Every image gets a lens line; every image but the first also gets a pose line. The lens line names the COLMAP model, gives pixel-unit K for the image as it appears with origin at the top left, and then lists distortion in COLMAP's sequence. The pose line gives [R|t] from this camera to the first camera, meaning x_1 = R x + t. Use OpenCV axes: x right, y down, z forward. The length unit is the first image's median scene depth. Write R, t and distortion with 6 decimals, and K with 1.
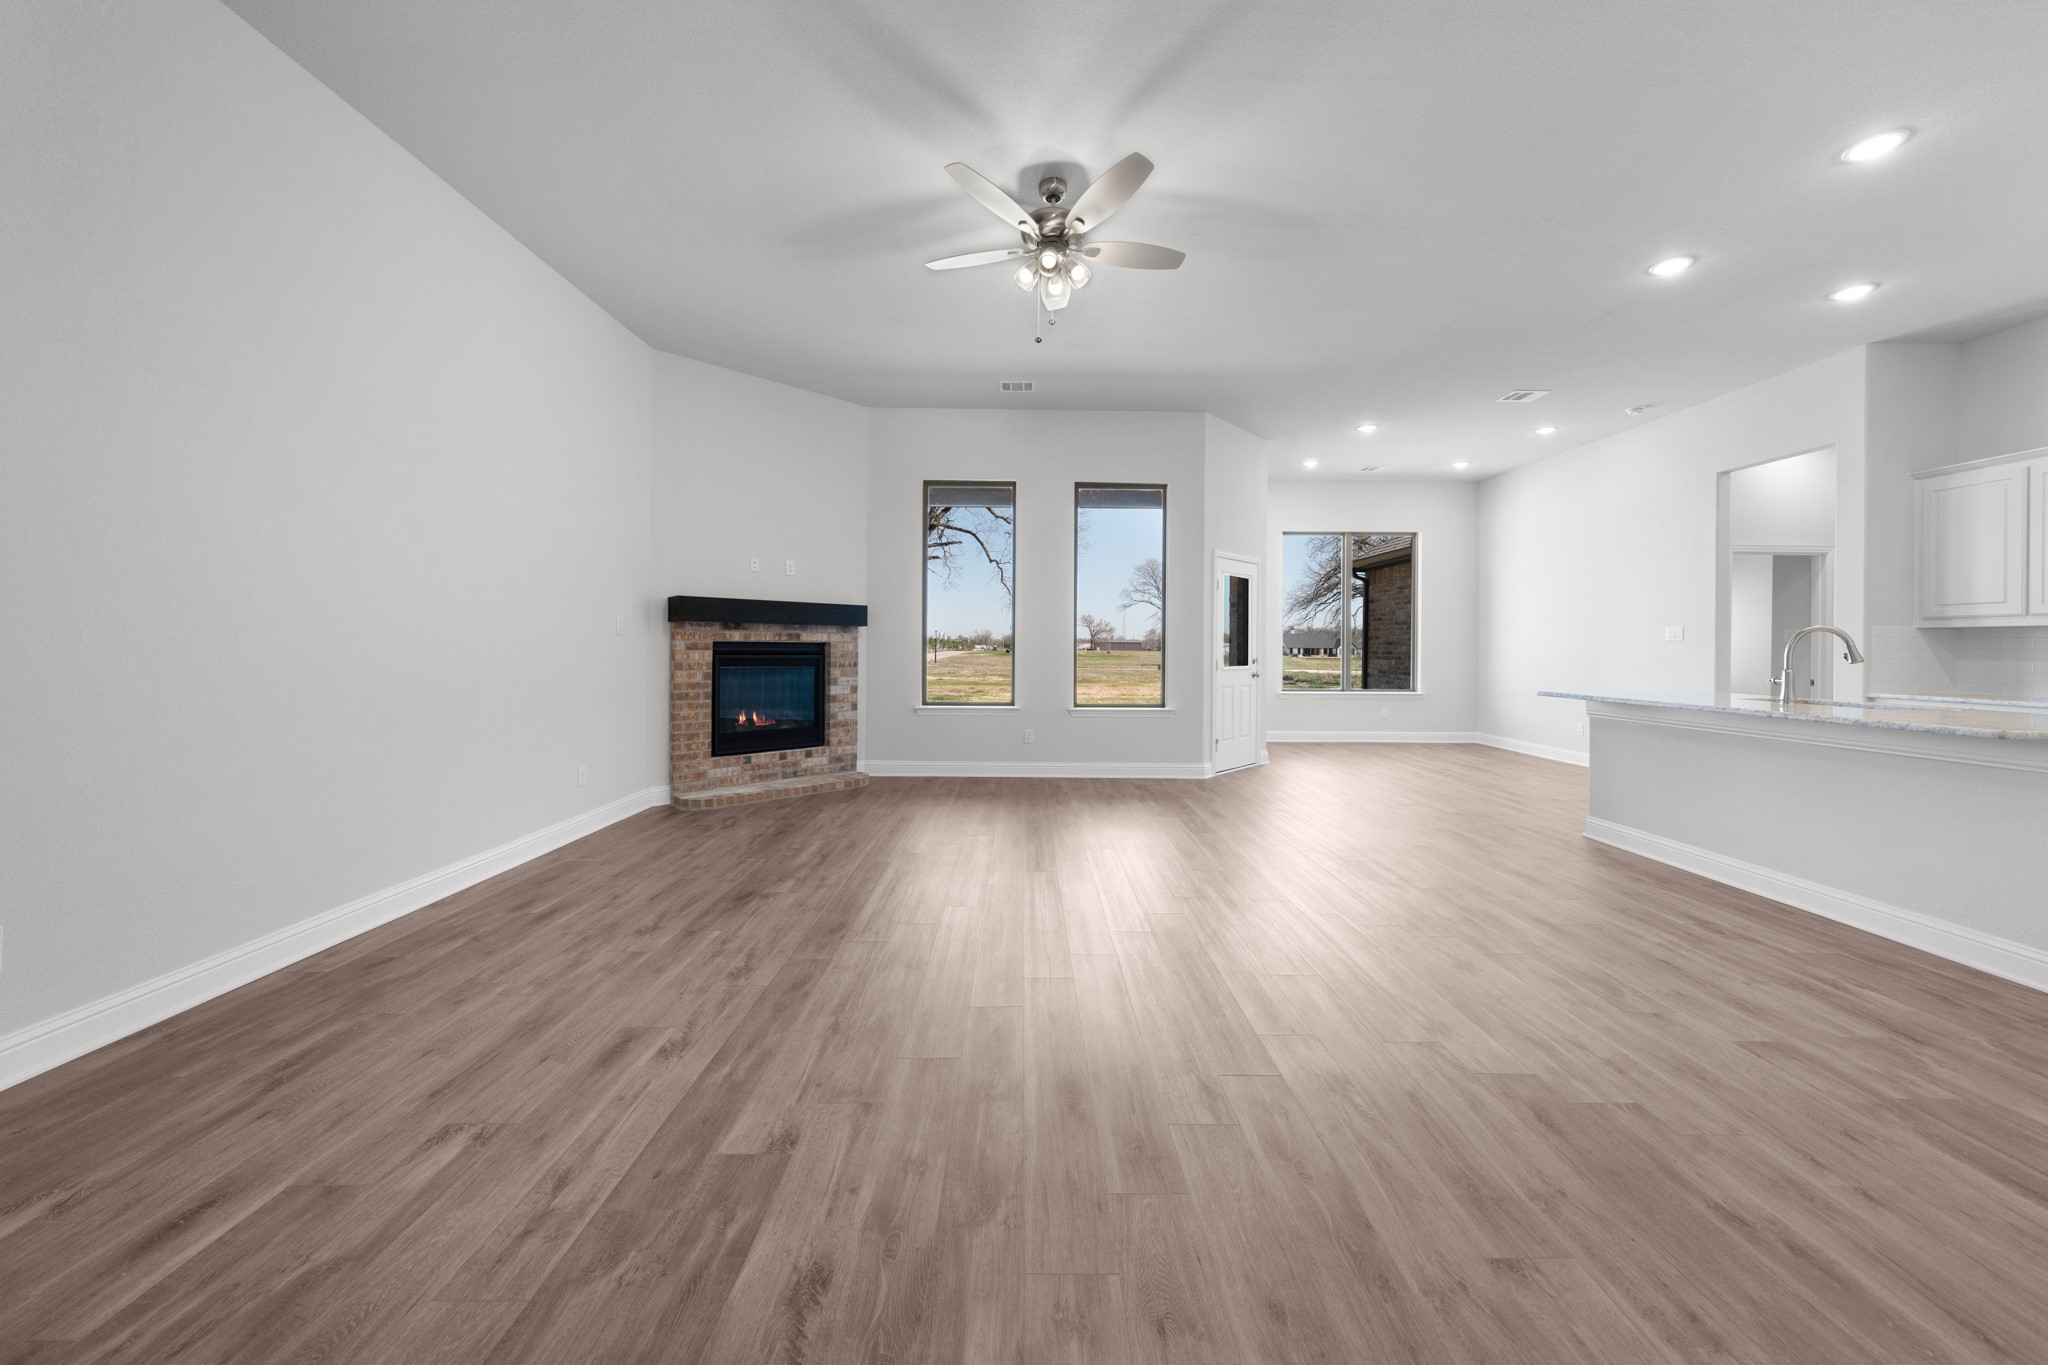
lens RADIAL K [[709.2, 0, 1028.6], [0, 709.2, 651.5], [0, 0, 1]] dist [-0.002315, 0.000134]
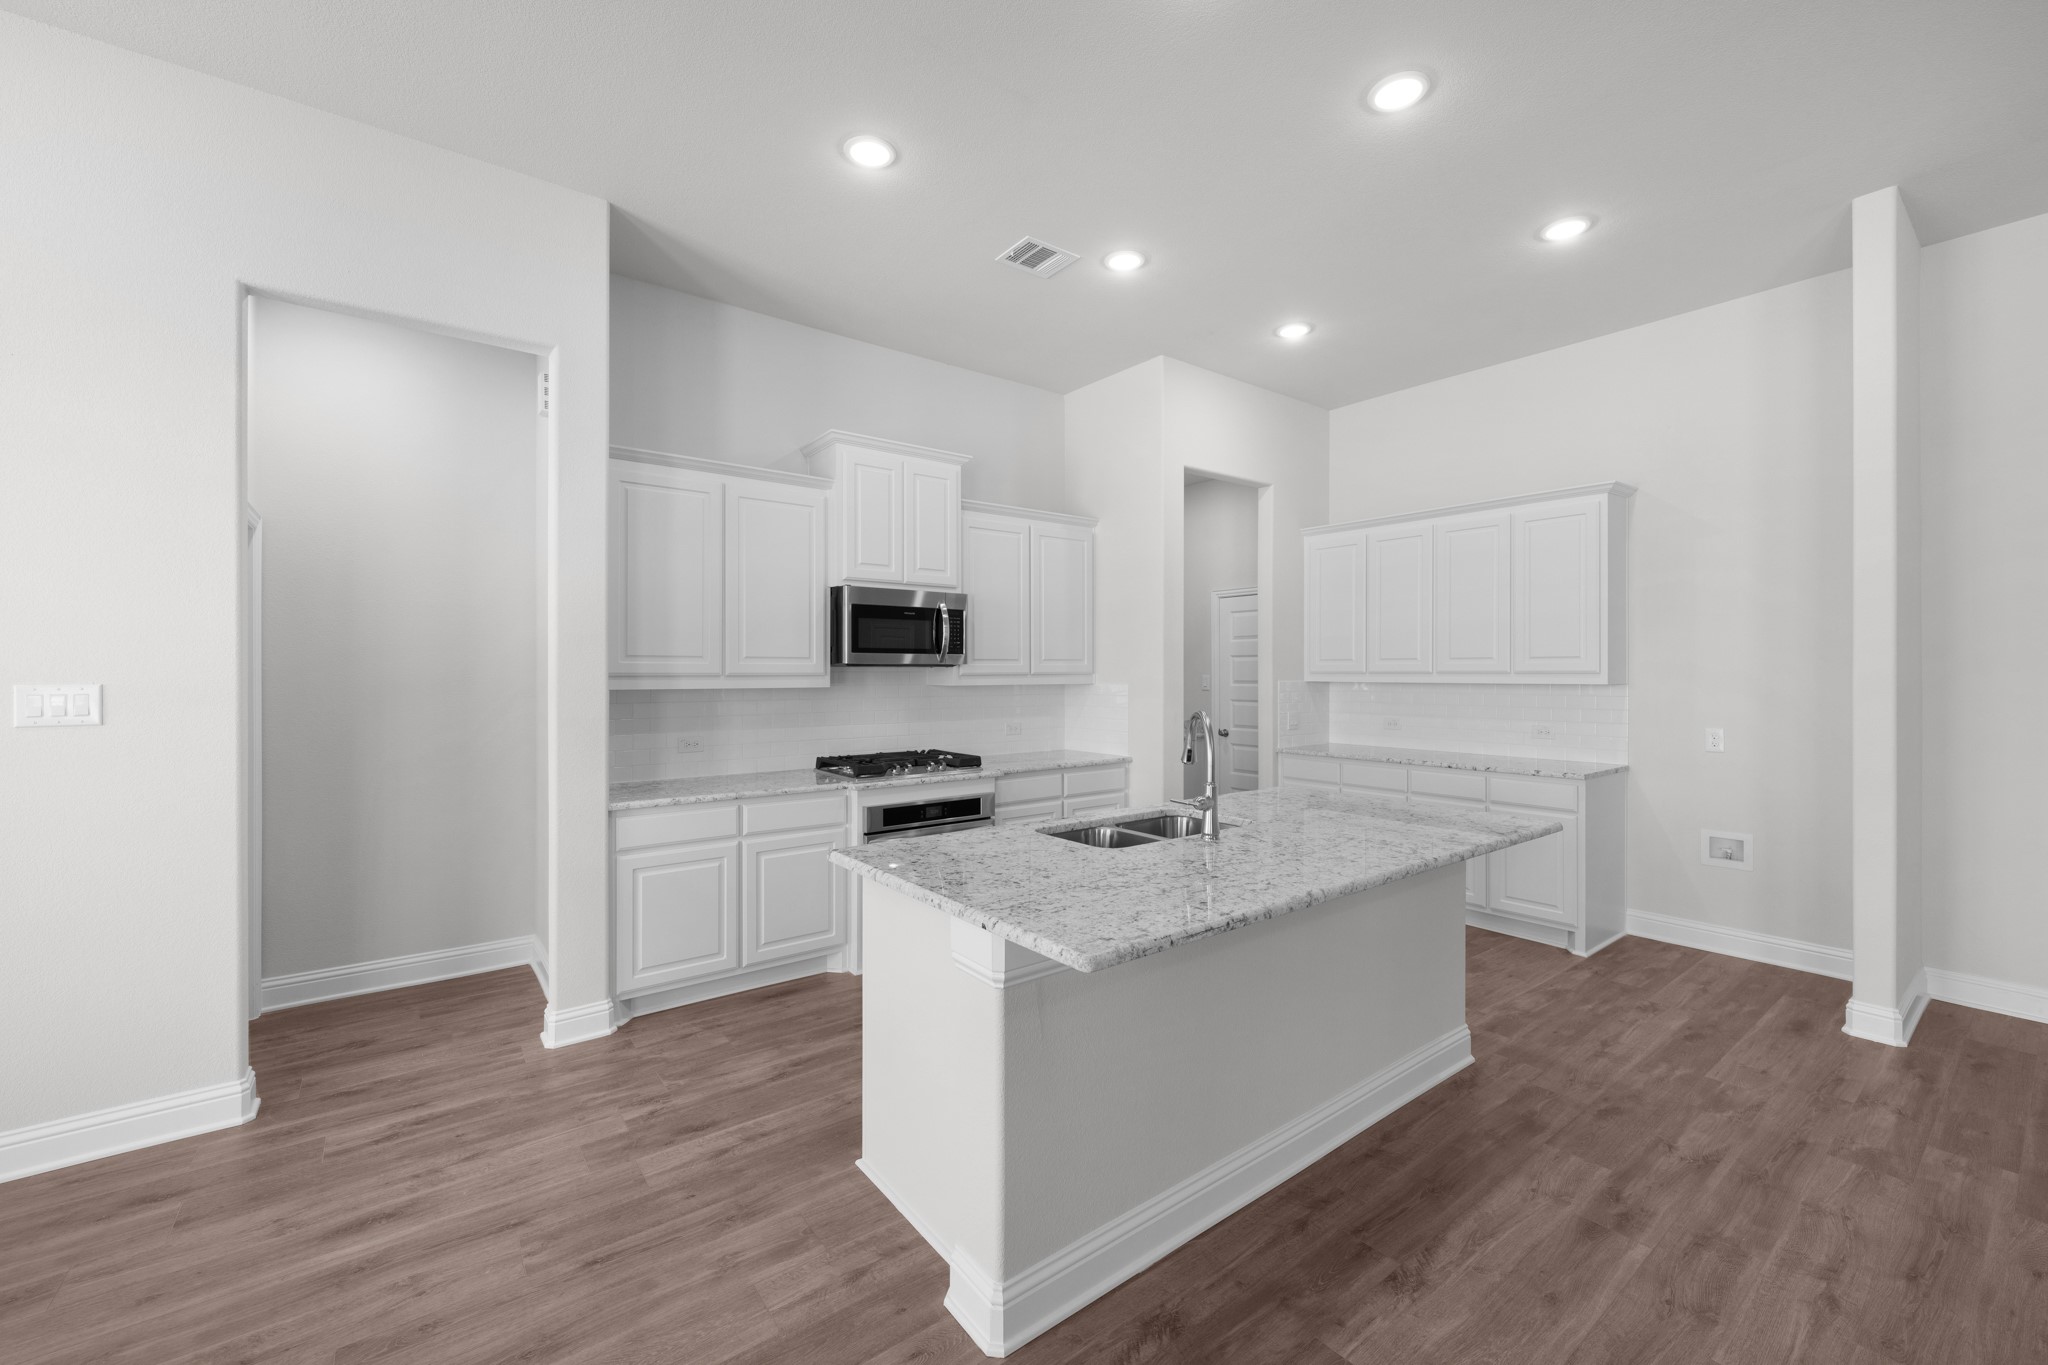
lens RADIAL K [[820.2, 0, 1021.7], [0, 820.2, 671.1], [0, 0, 1]] dist [-0.003445, 0.001374]
pose [[-0.605379, -0.007619, 0.795901, 0.395512], [-0.000026, 0.999954, 0.009552, -0.050580], [-0.795937, 0.005761, -0.605352, 1.010327]]
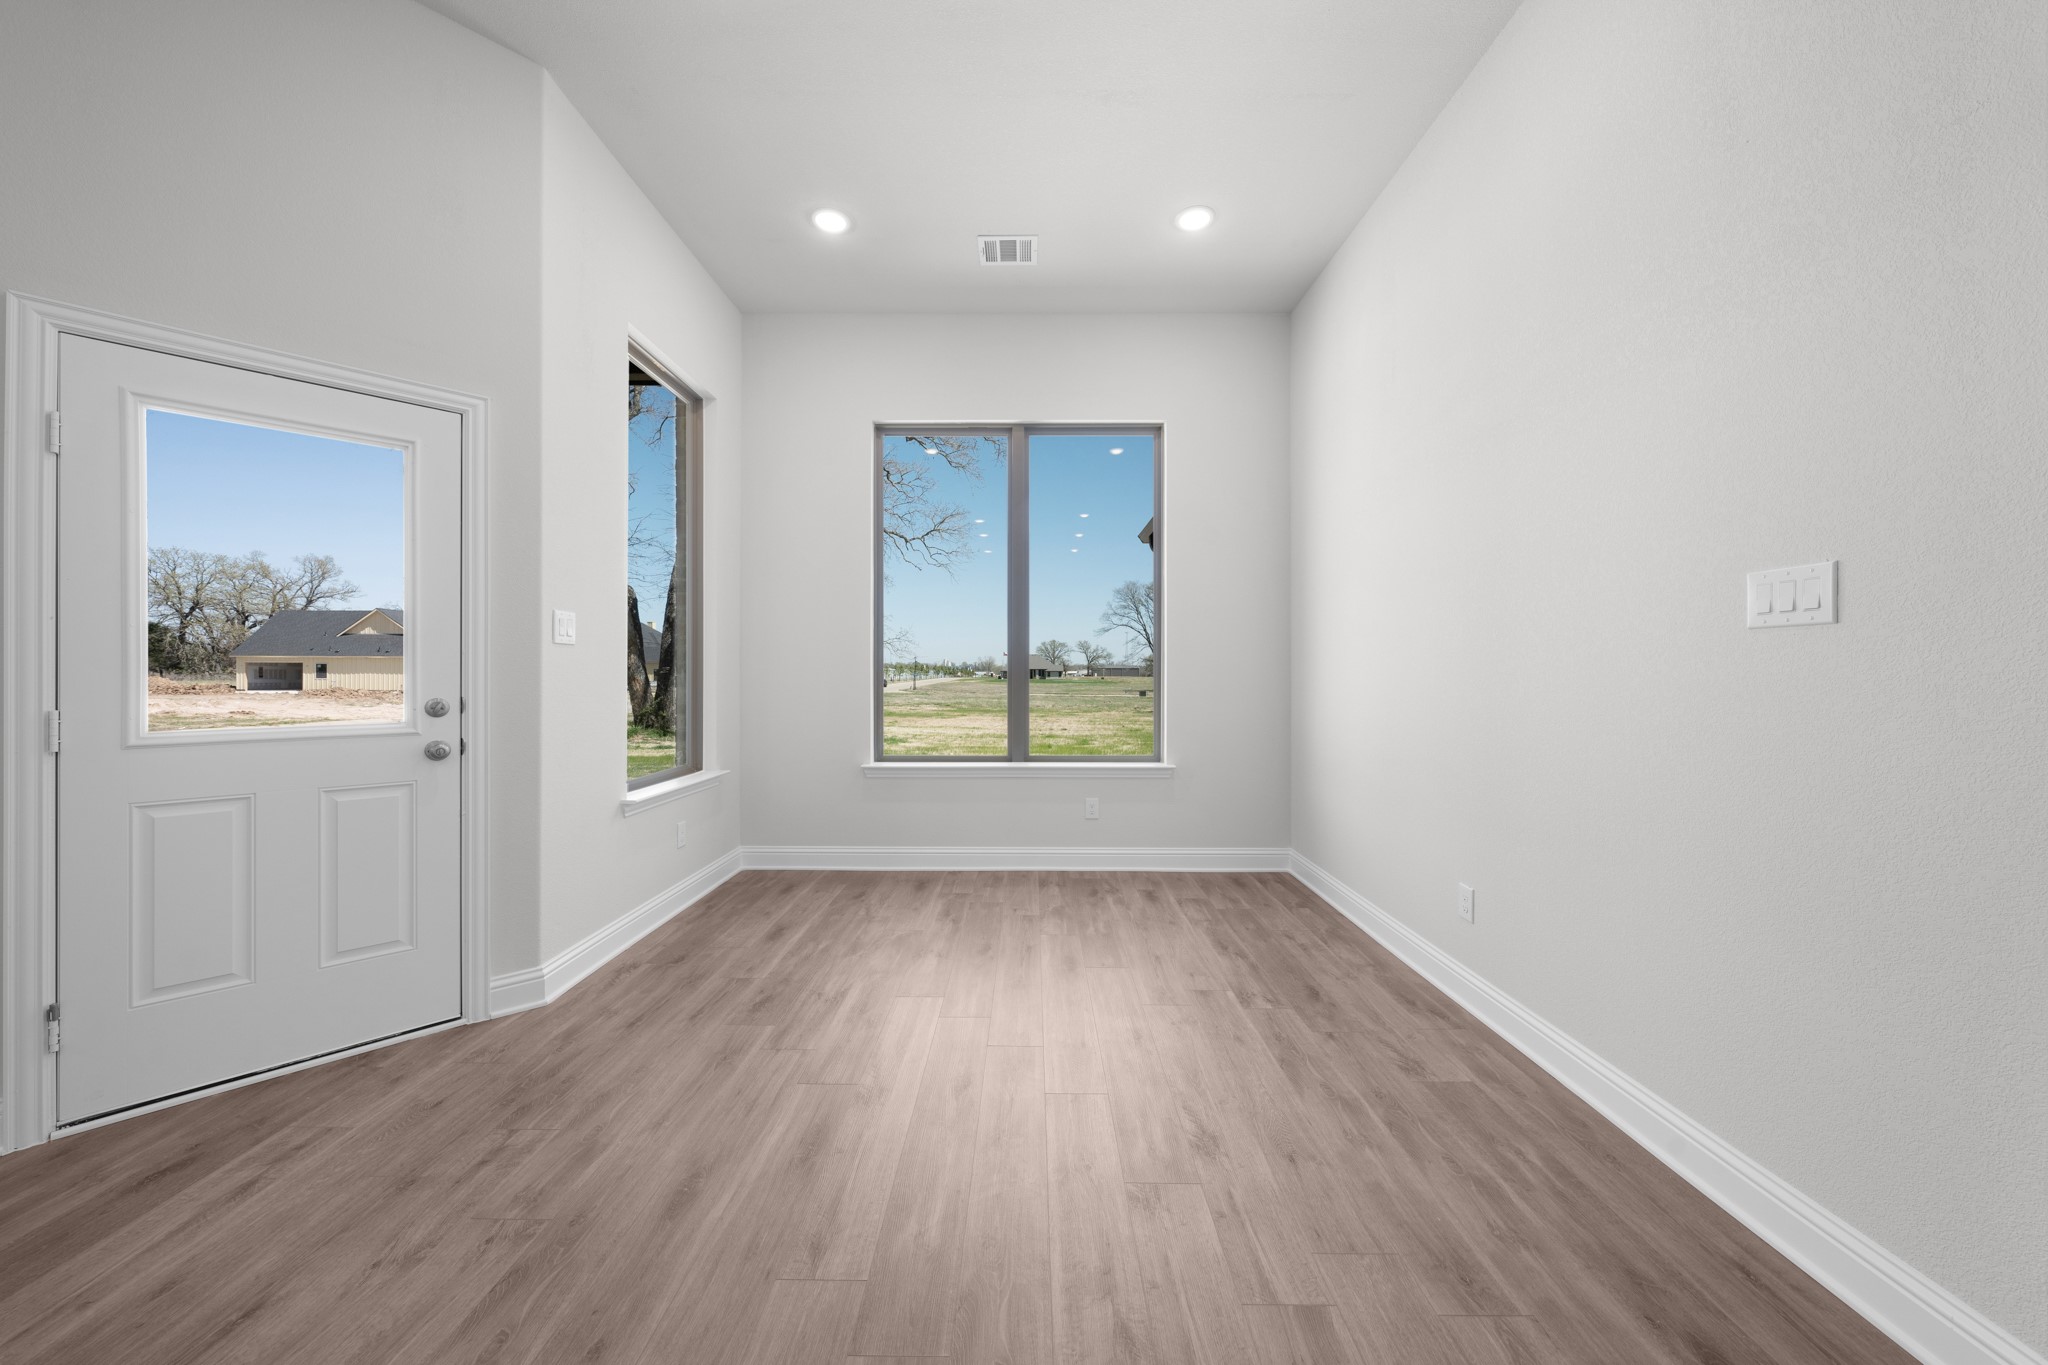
lens RADIAL K [[709.2, 0, 1029.2], [0, 709.2, 672.2], [0, 0, 1]] dist [-0.002315, 0.000134]
pose [[0.999993, -0.003727, 0.000058, 0.766084], [0.003727, 0.999963, -0.007798, 0.001311], [-0.000029, 0.007799, 0.999970, 0.888434]]
